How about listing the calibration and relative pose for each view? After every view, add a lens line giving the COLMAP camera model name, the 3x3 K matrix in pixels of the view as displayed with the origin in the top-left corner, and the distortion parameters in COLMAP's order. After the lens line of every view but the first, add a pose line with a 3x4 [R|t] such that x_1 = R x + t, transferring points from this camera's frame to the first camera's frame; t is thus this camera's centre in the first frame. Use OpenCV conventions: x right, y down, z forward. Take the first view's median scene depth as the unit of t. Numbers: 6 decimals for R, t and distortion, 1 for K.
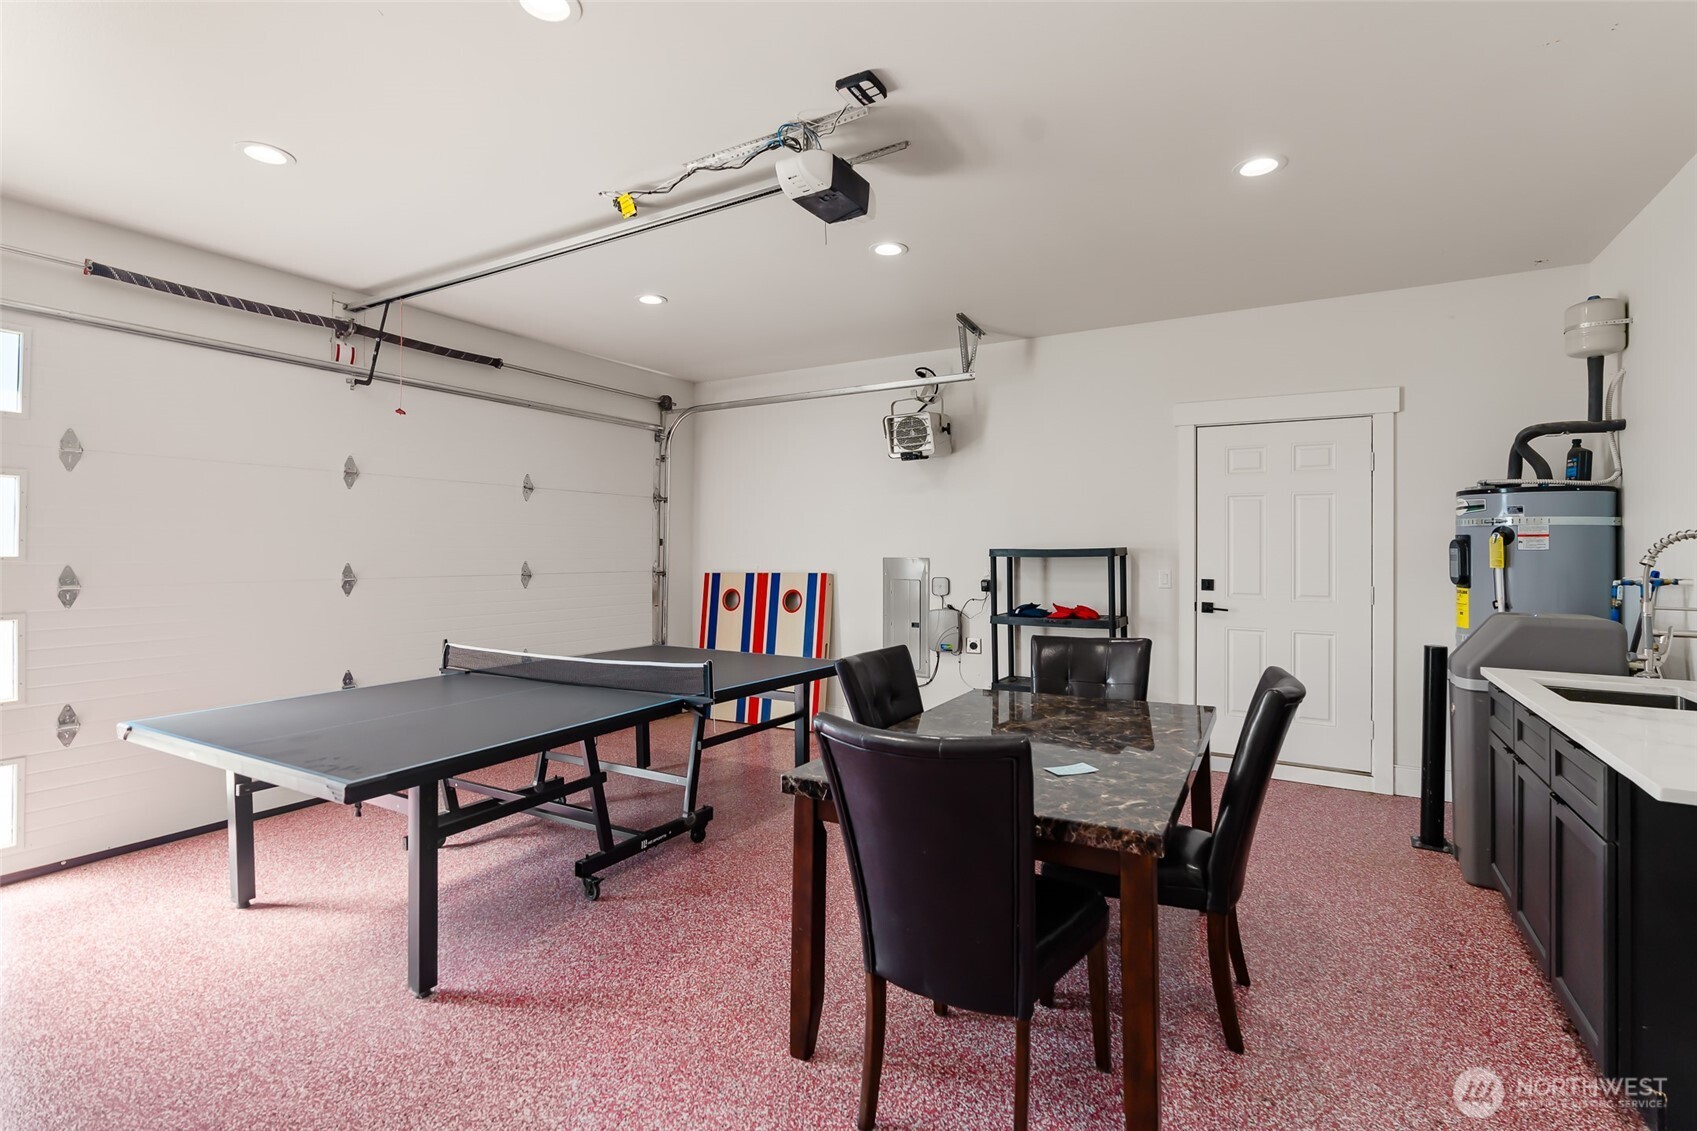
lens RADIAL K [[737.7, 0, 845.7], [0, 737.7, 542.1], [0, 0, 1]] dist [-0.002820, -0.000264]
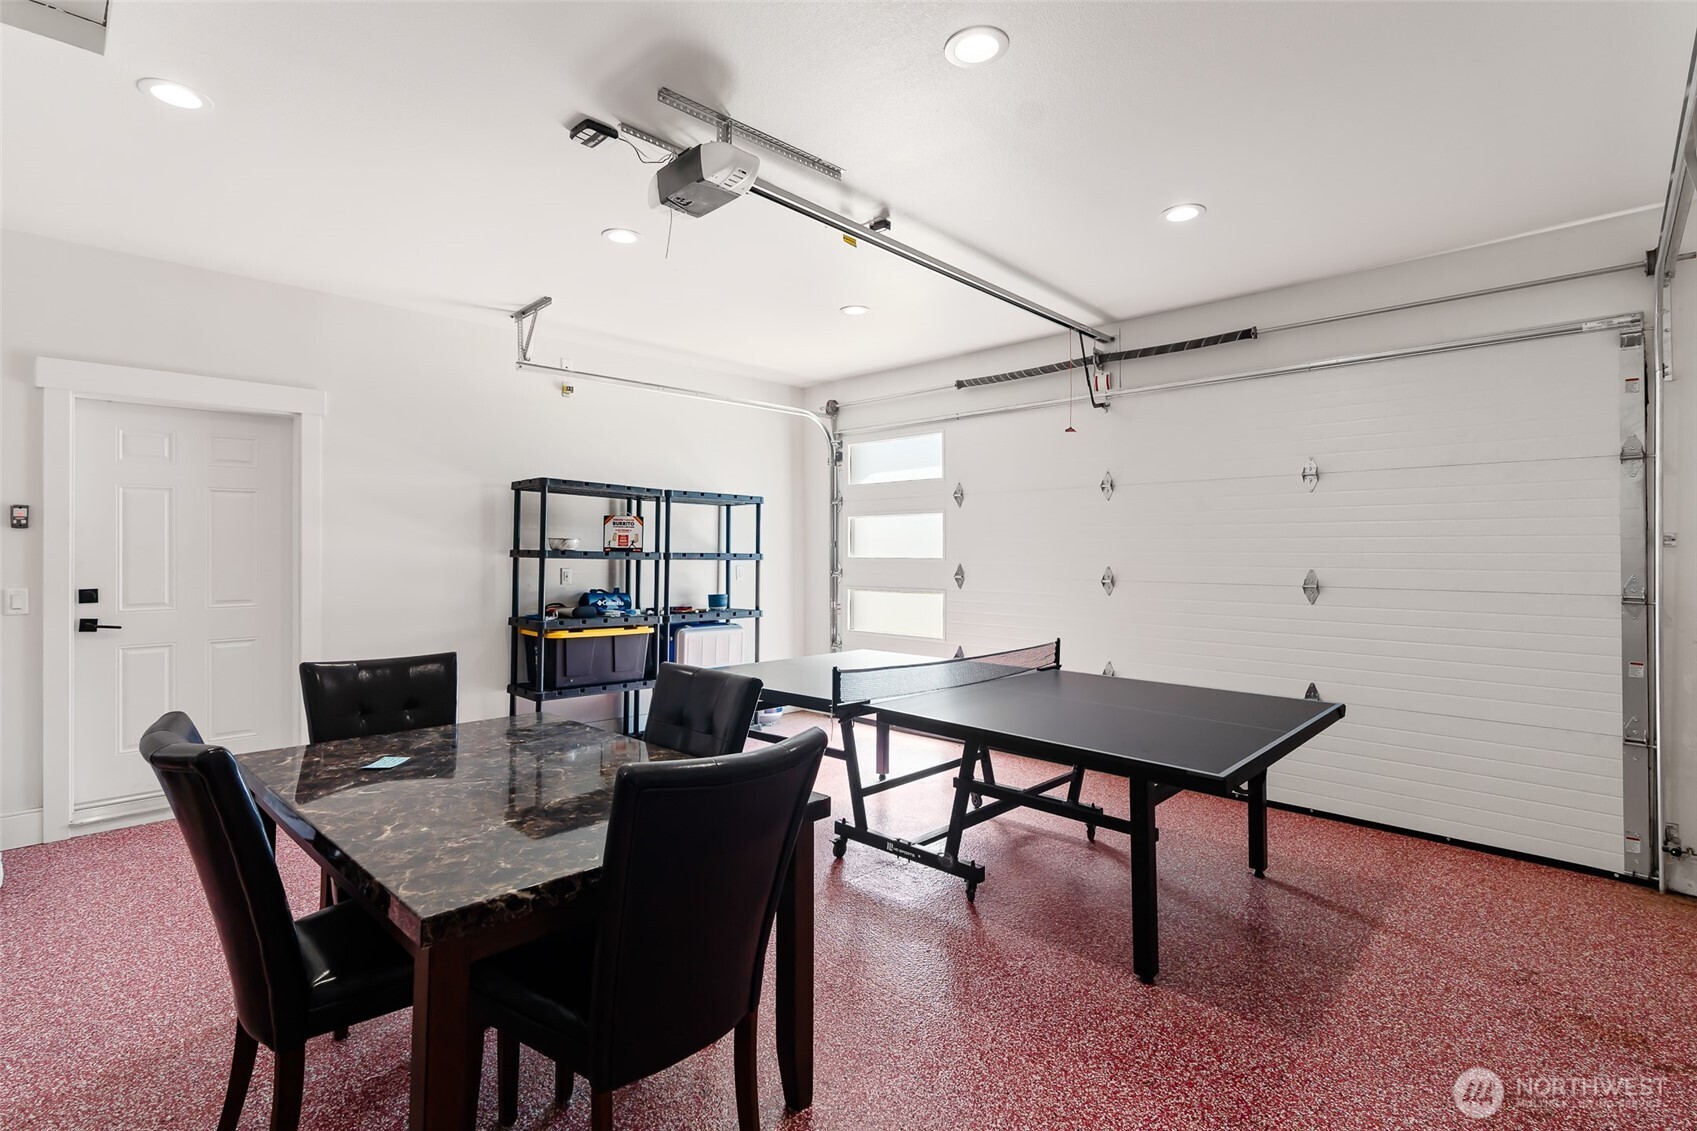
lens RADIAL K [[799.0, 0, 847.8], [0, 799.0, 560.0], [0, 0, 1]] dist [-0.003732, -0.000080]
pose [[-0.206253, 0.000350, -0.978499, 0.766562], [0.004647, 0.999989, -0.000622, 0.020386], [0.978488, -0.004675, -0.206252, 1.106005]]
